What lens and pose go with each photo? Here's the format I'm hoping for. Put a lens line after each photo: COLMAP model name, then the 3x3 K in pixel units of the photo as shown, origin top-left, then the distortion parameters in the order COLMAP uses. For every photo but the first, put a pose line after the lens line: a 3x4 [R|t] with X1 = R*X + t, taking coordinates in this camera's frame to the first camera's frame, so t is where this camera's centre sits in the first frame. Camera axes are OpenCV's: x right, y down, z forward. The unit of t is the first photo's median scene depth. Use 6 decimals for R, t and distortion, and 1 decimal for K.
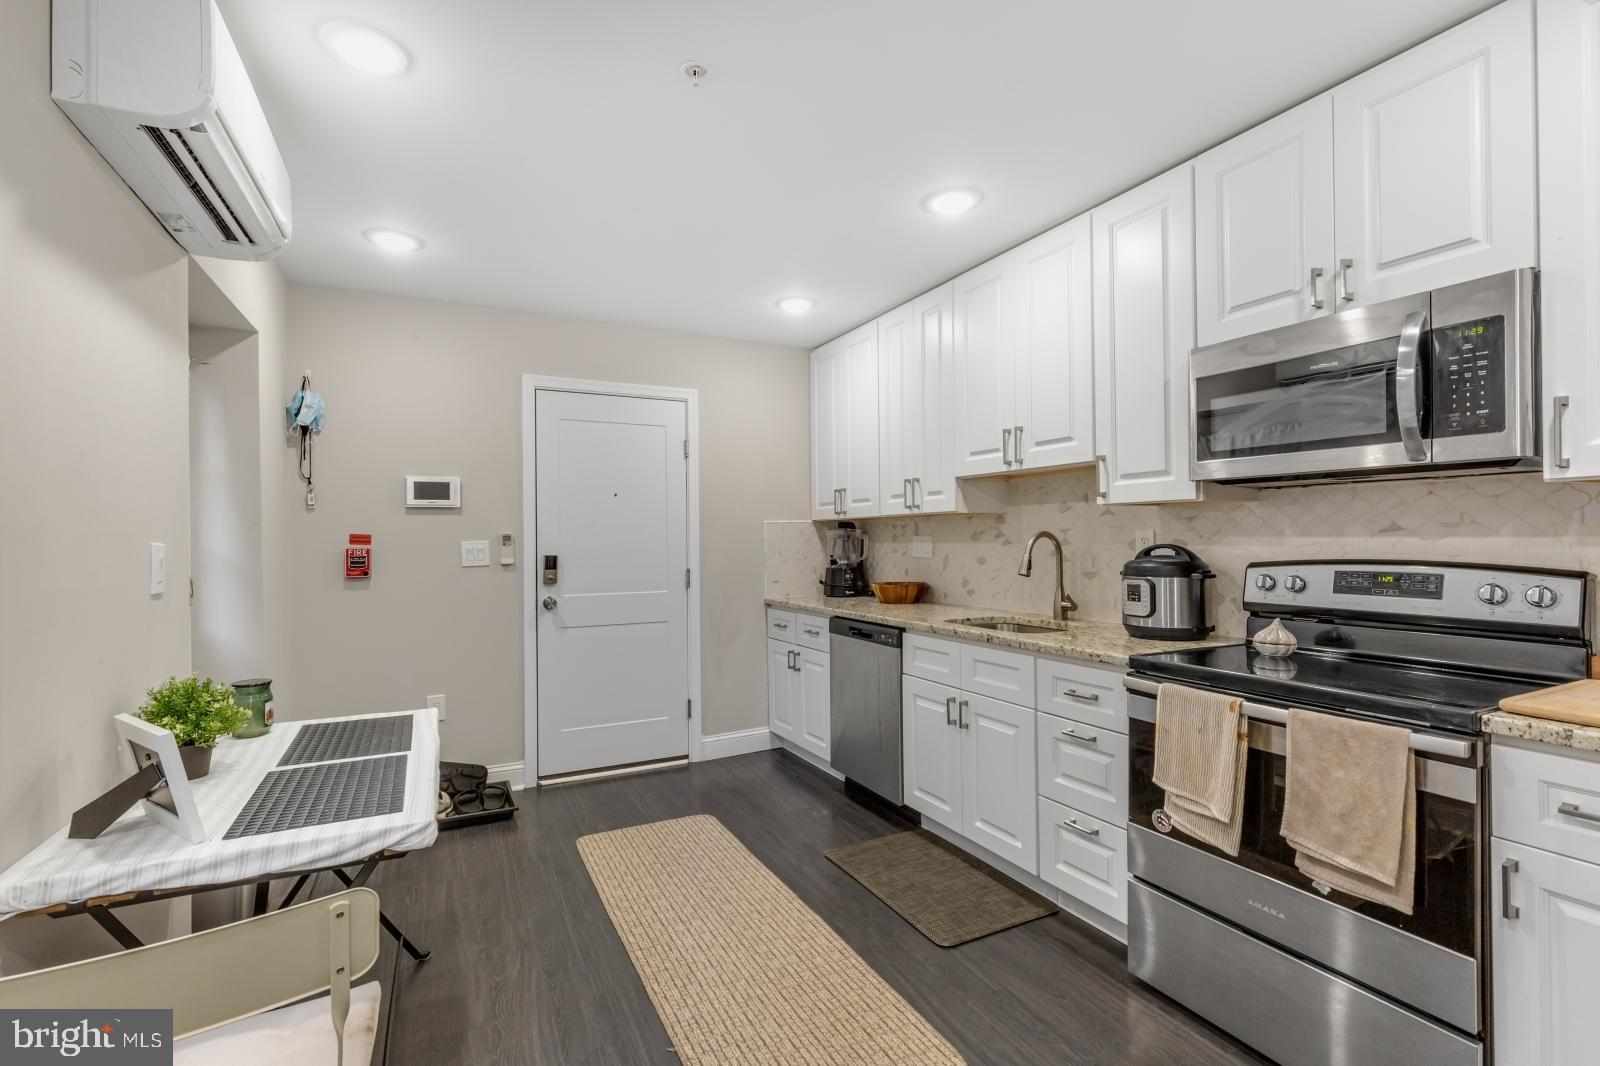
lens RADIAL K [[725.1, 0, 801.2], [0, 725.1, 536.5], [0, 0, 1]] dist [-0.000115, -0.000343]
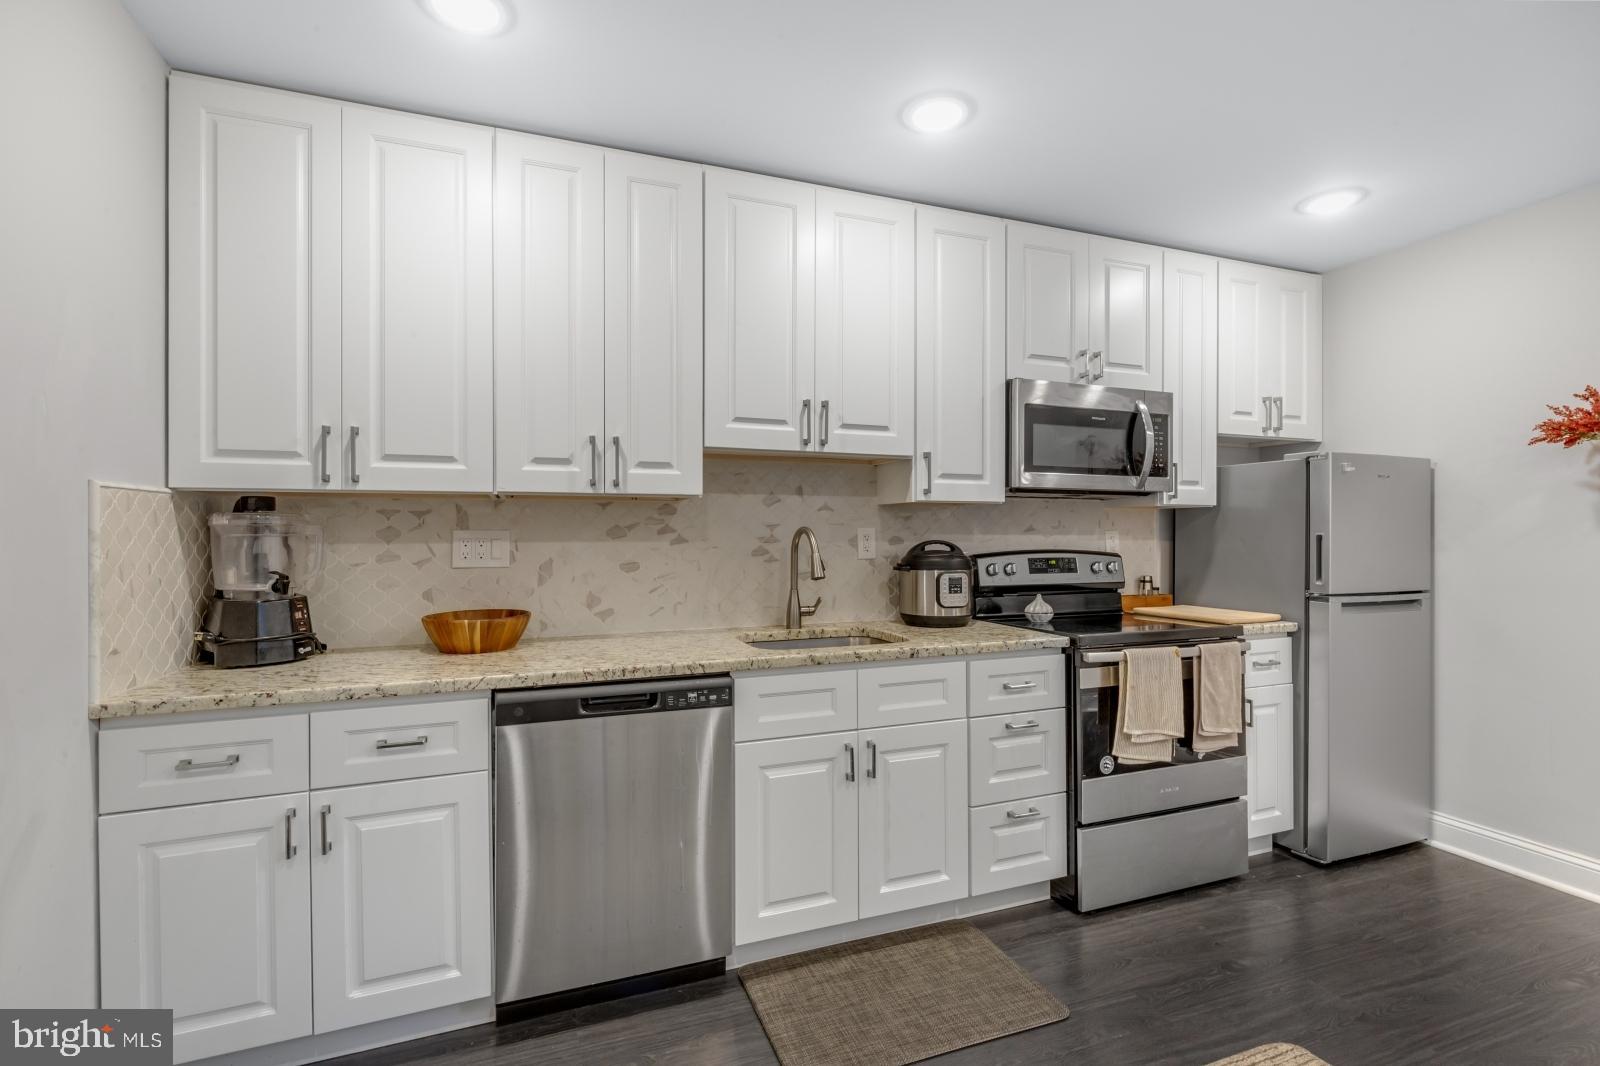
lens RADIAL K [[712.5, 0, 794.9], [0, 712.5, 532.7], [0, 0, 1]] dist [0.002246, -0.000237]
pose [[0.120346, 0.012445, 0.992654, -0.606632], [-0.001342, 0.999923, -0.012374, 0.012622], [-0.992731, 0.000157, 0.120353, 1.094191]]
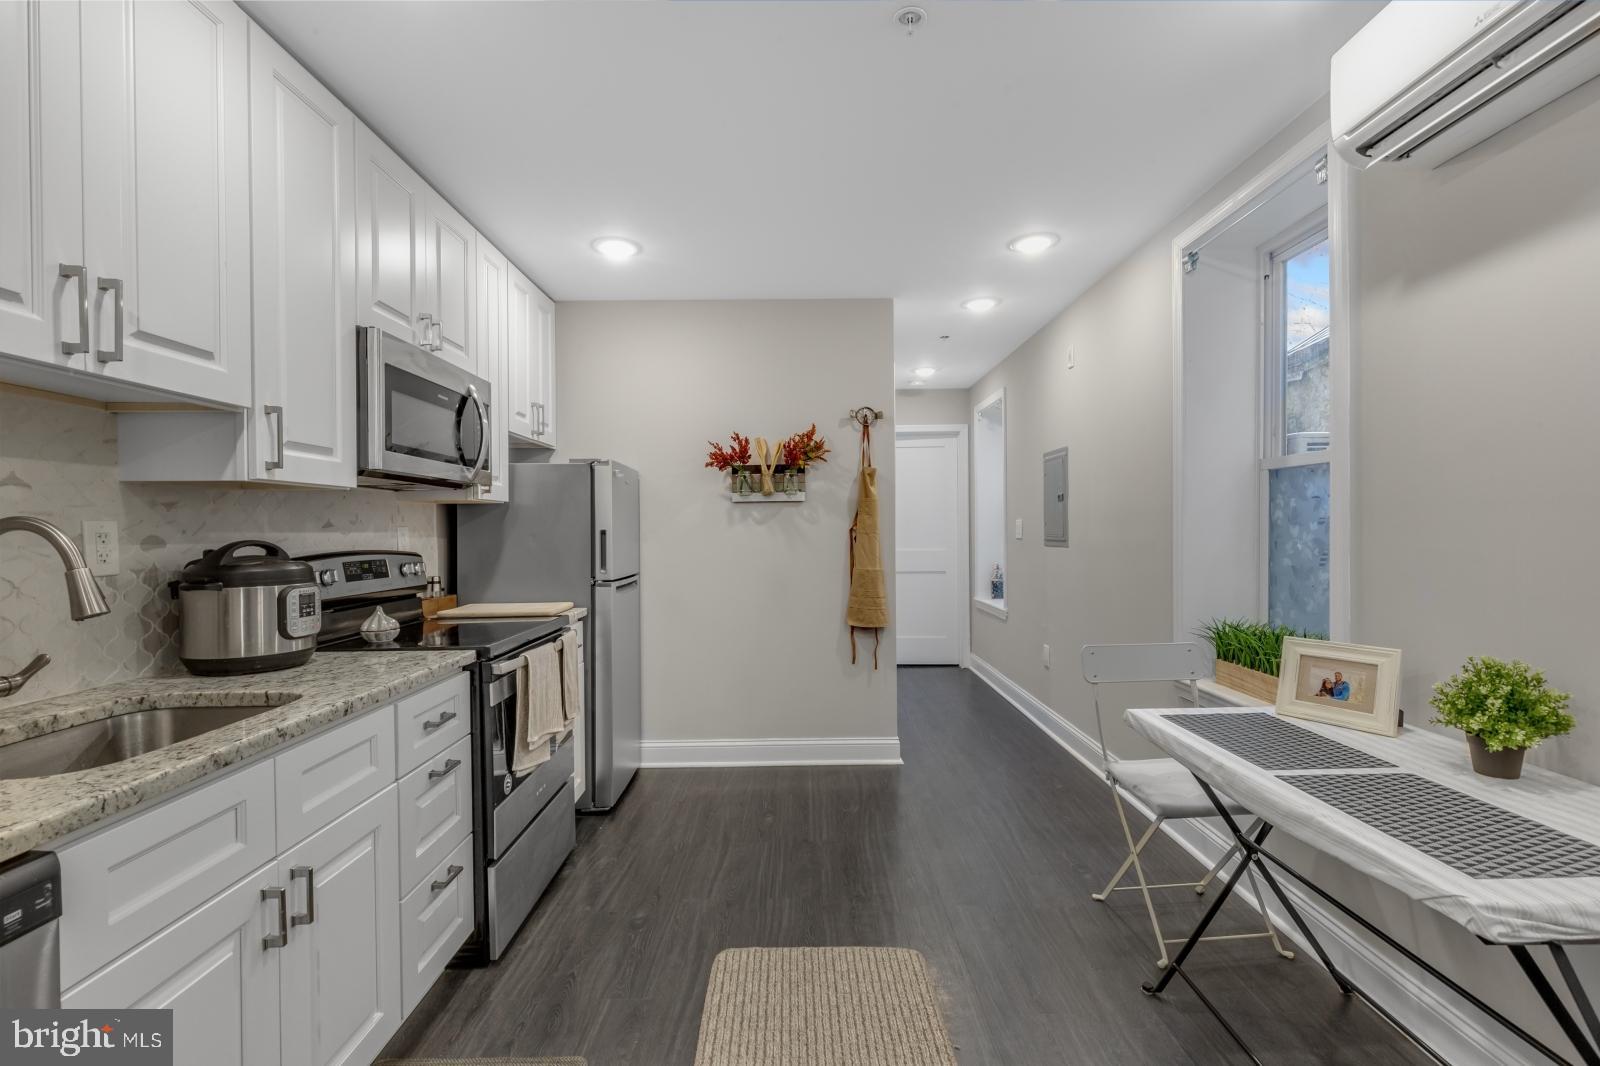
lens RADIAL K [[712.5, 0, 794.9], [0, 712.5, 532.7], [0, 0, 1]] dist [0.002246, -0.000237]
pose [[-0.889322, 0.017229, 0.456957, -0.314664], [0.019000, 0.999819, -0.000719, 0.013687], [-0.456887, 0.008043, -0.889488, 1.401984]]
